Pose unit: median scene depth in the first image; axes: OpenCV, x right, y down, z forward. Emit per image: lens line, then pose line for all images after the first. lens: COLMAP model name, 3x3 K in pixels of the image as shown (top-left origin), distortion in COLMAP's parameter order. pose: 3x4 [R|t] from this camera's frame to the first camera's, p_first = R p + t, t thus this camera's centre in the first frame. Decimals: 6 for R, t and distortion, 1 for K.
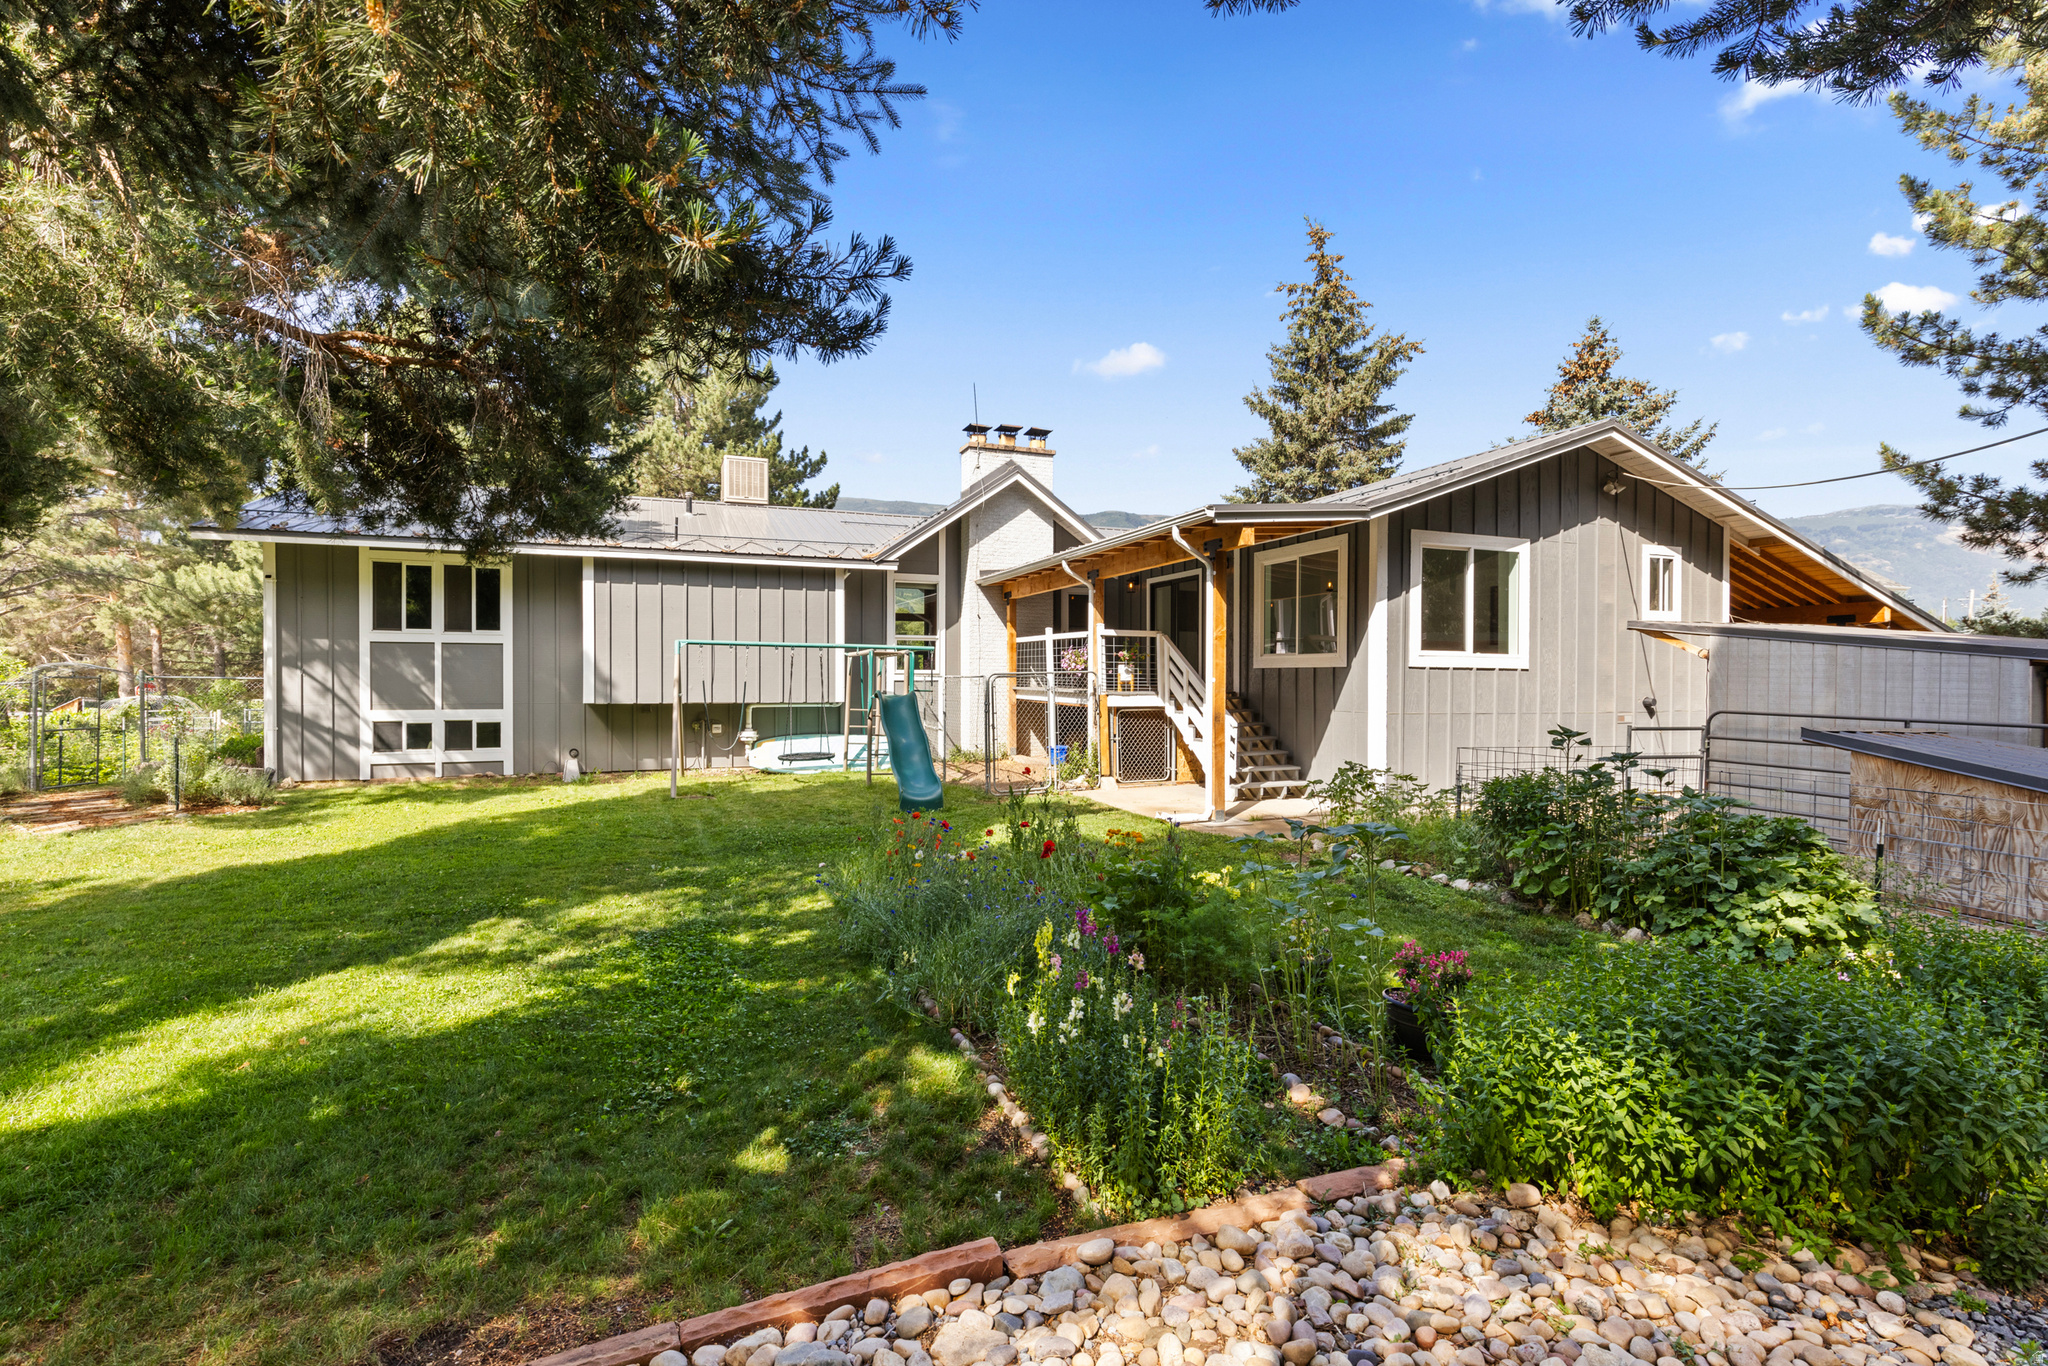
lens RADIAL K [[922.6, 0, 1009.2], [0, 922.6, 684.3], [0, 0, 1]] dist [0.004411, -0.001521]
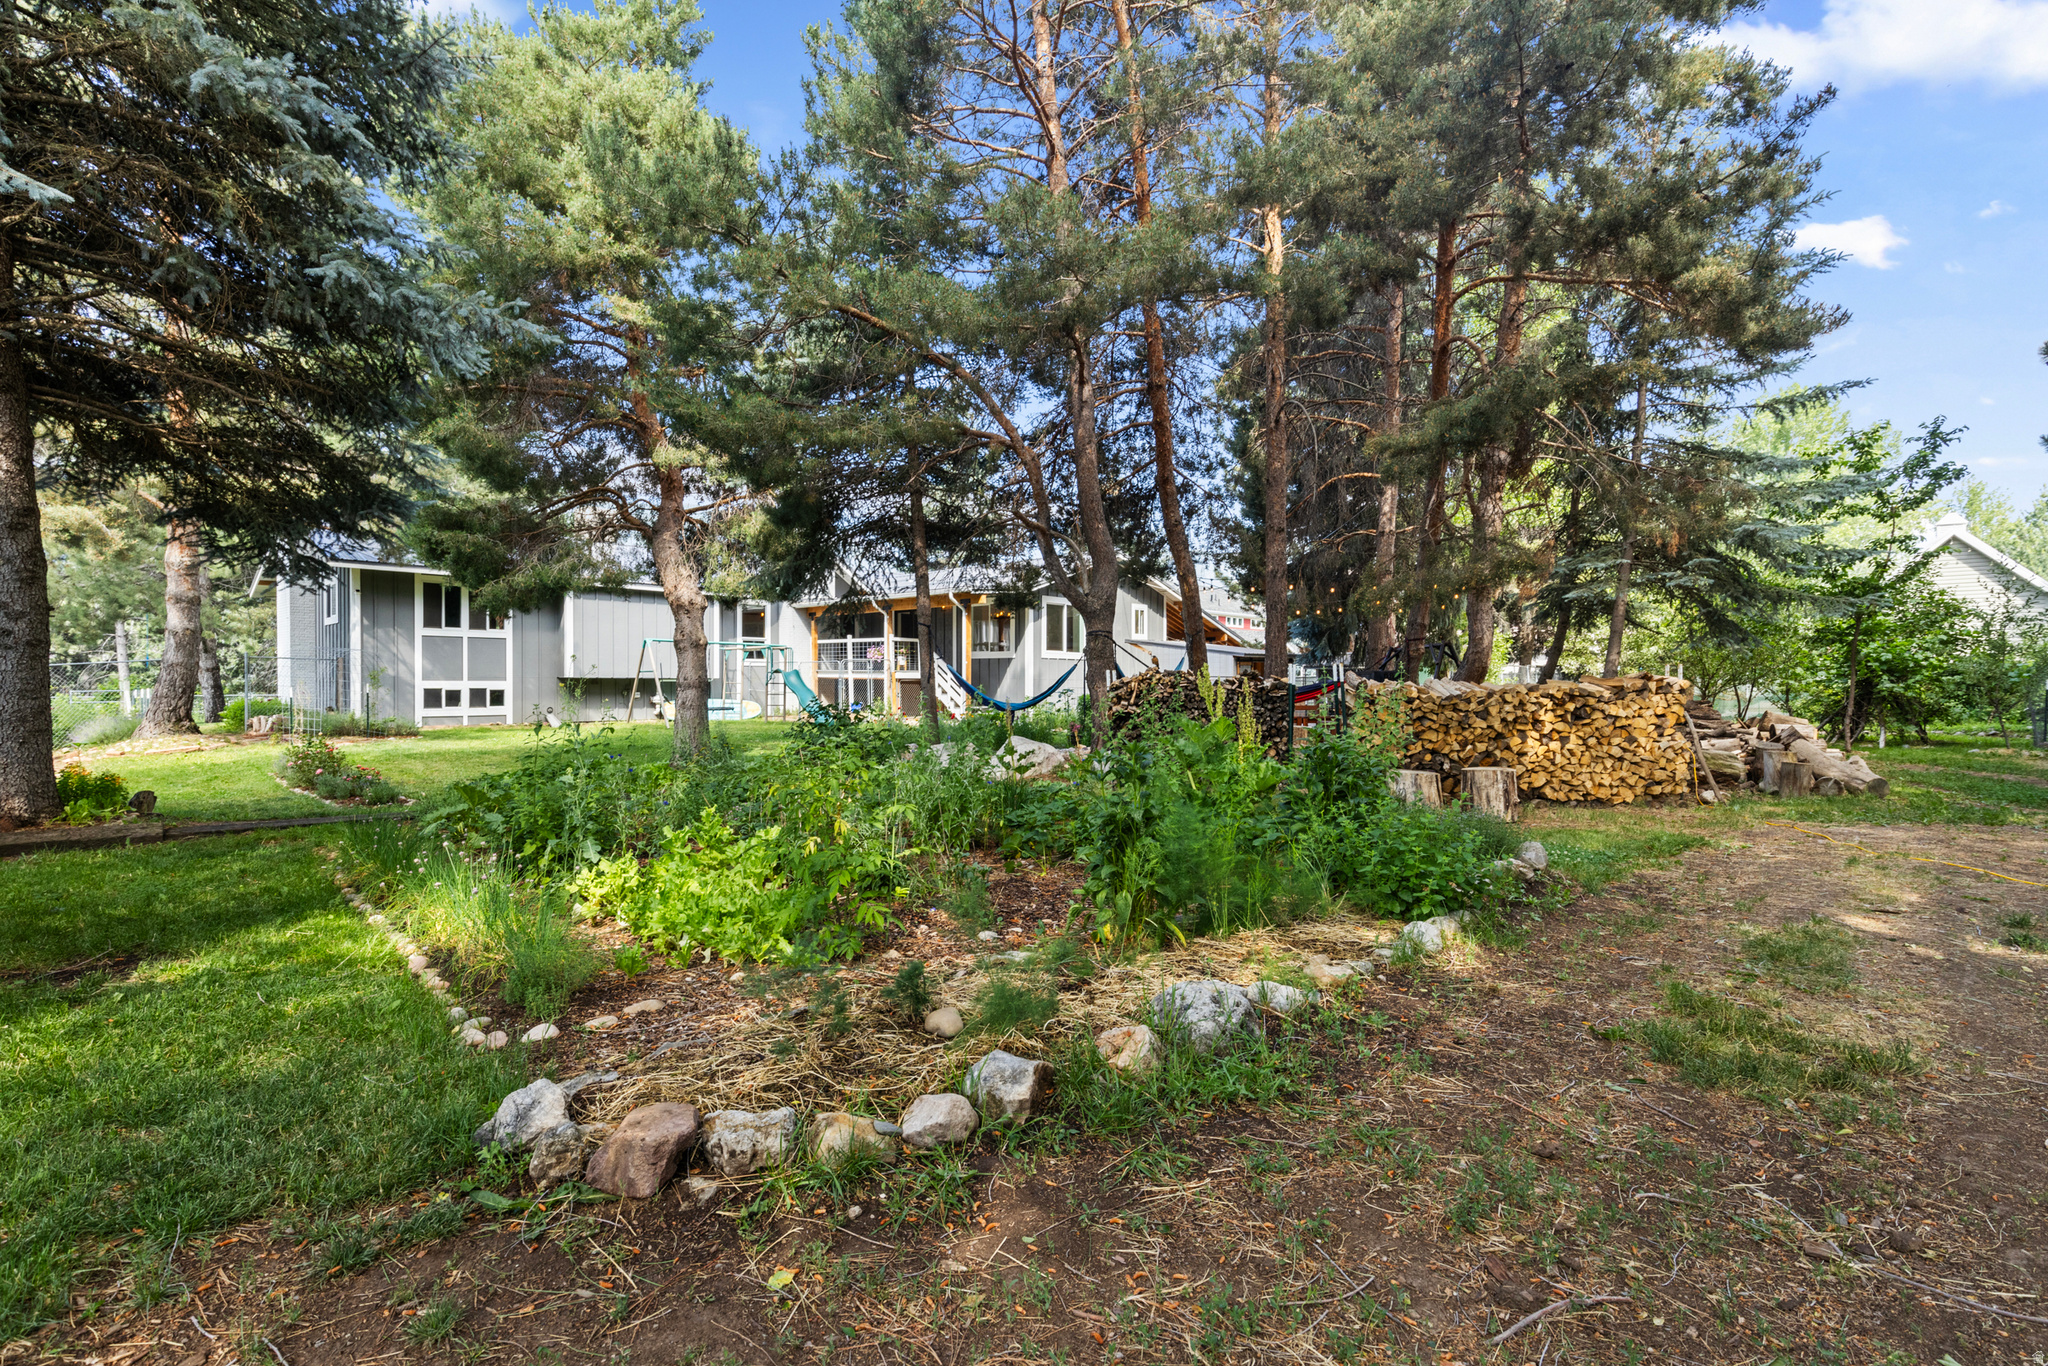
lens RADIAL K [[922.6, 0, 1013.0], [0, 922.6, 685.1], [0, 0, 1]] dist [0.004411, -0.001521]
pose [[0.900906, -0.002153, 0.434009, -0.468536], [0.002587, 0.999997, -0.000409, 0.037855], [-0.434007, 0.001492, 0.900908, -0.764821]]
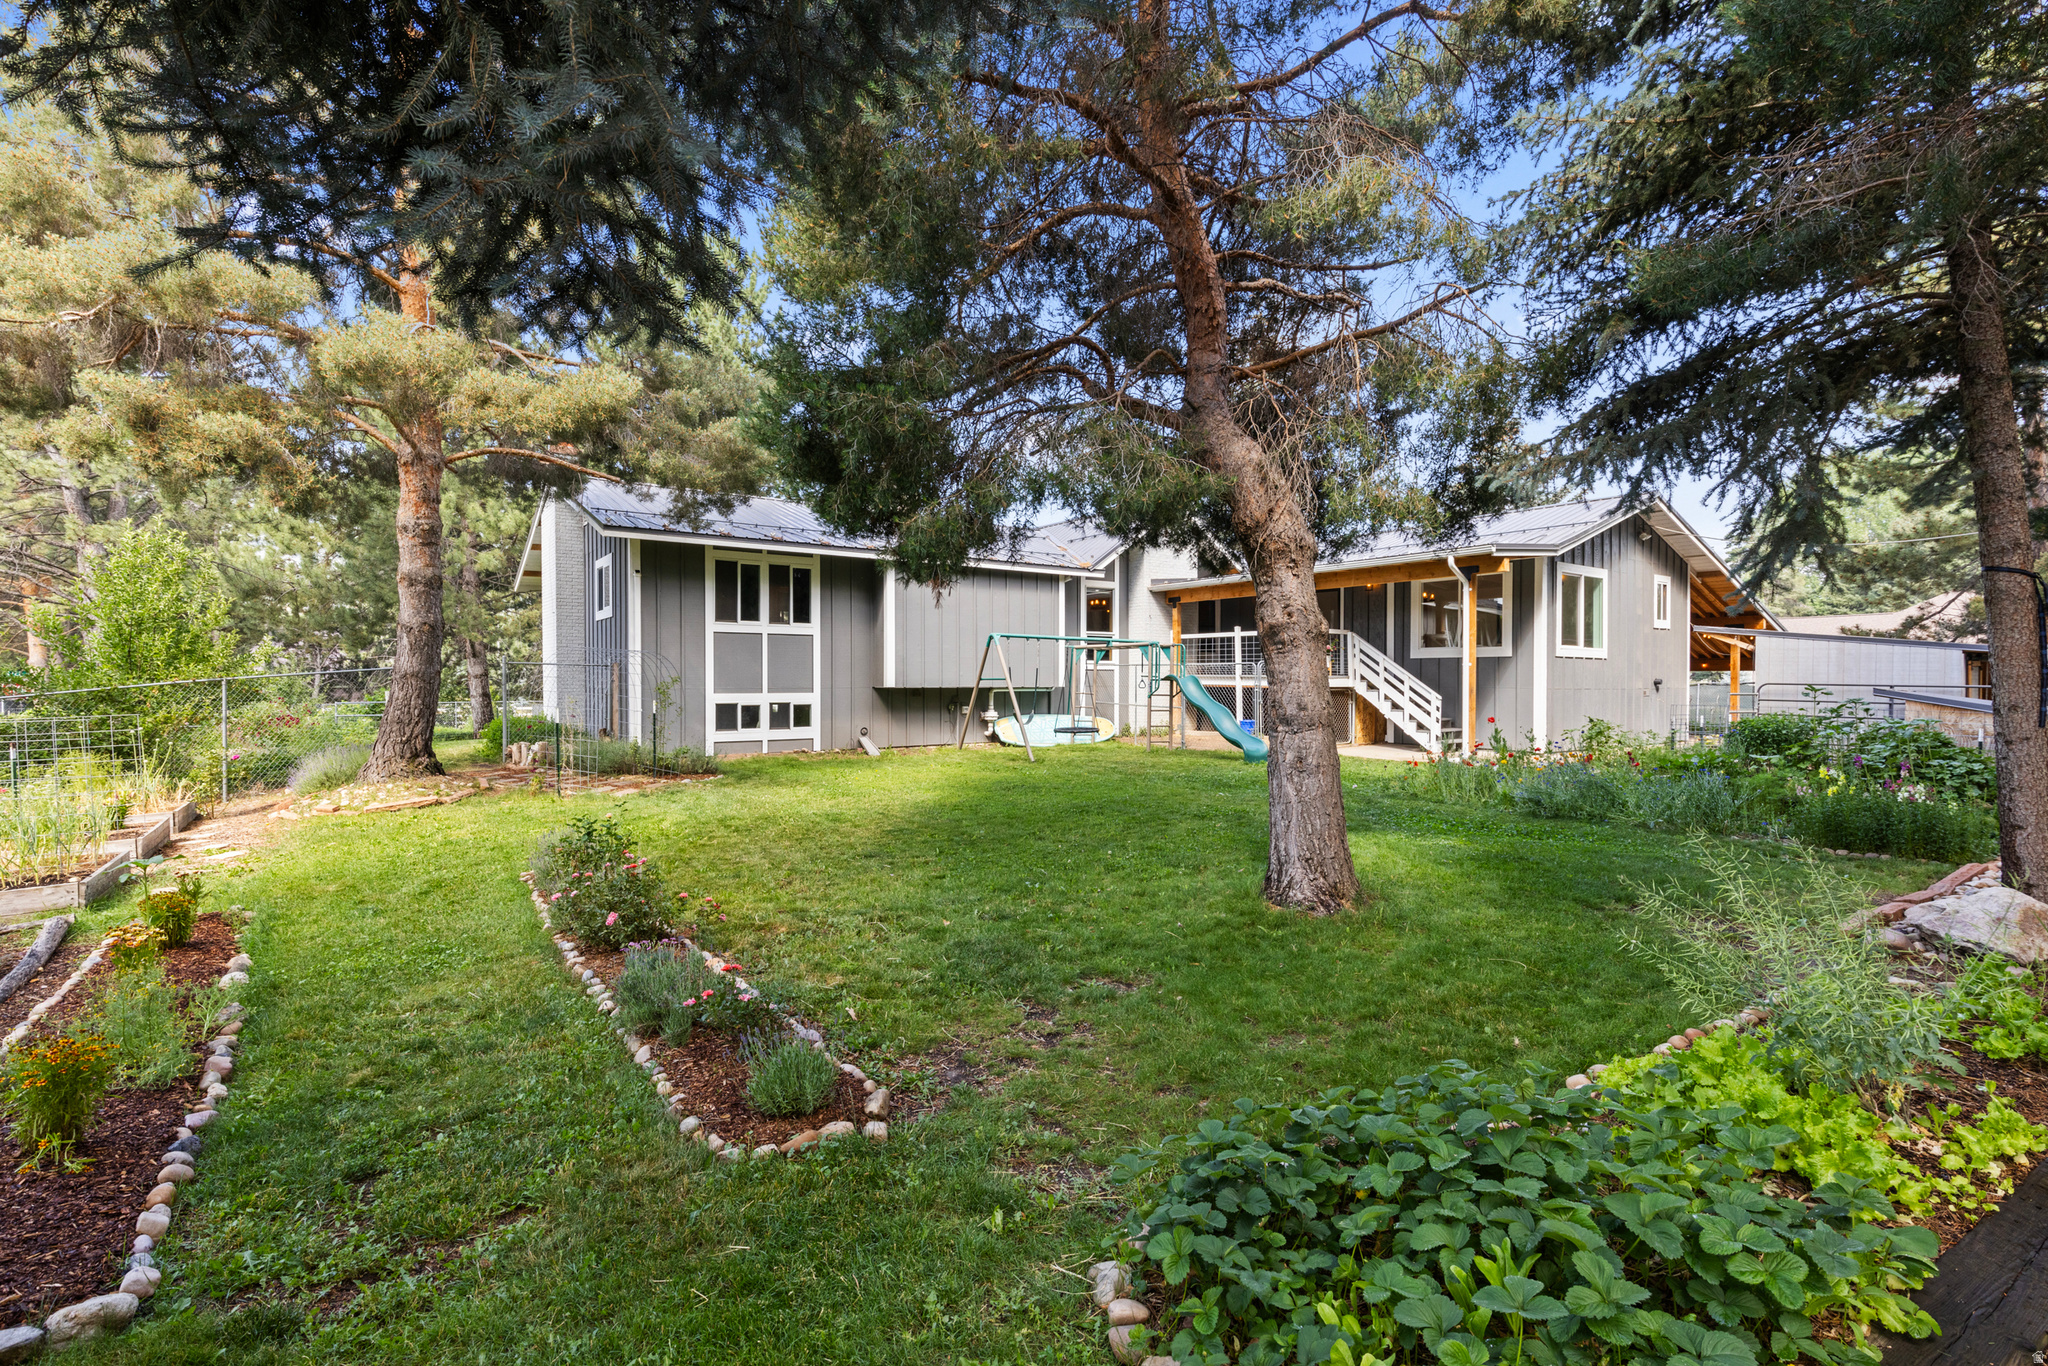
lens RADIAL K [[922.6, 0, 1015.5], [0, 922.6, 689.8], [0, 0, 1]] dist [0.004411, -0.001521]
pose [[0.969778, -0.004441, 0.243950, -0.599743], [0.003389, 0.999983, 0.004732, 0.019325], [-0.243967, -0.003762, 0.969776, -0.162369]]
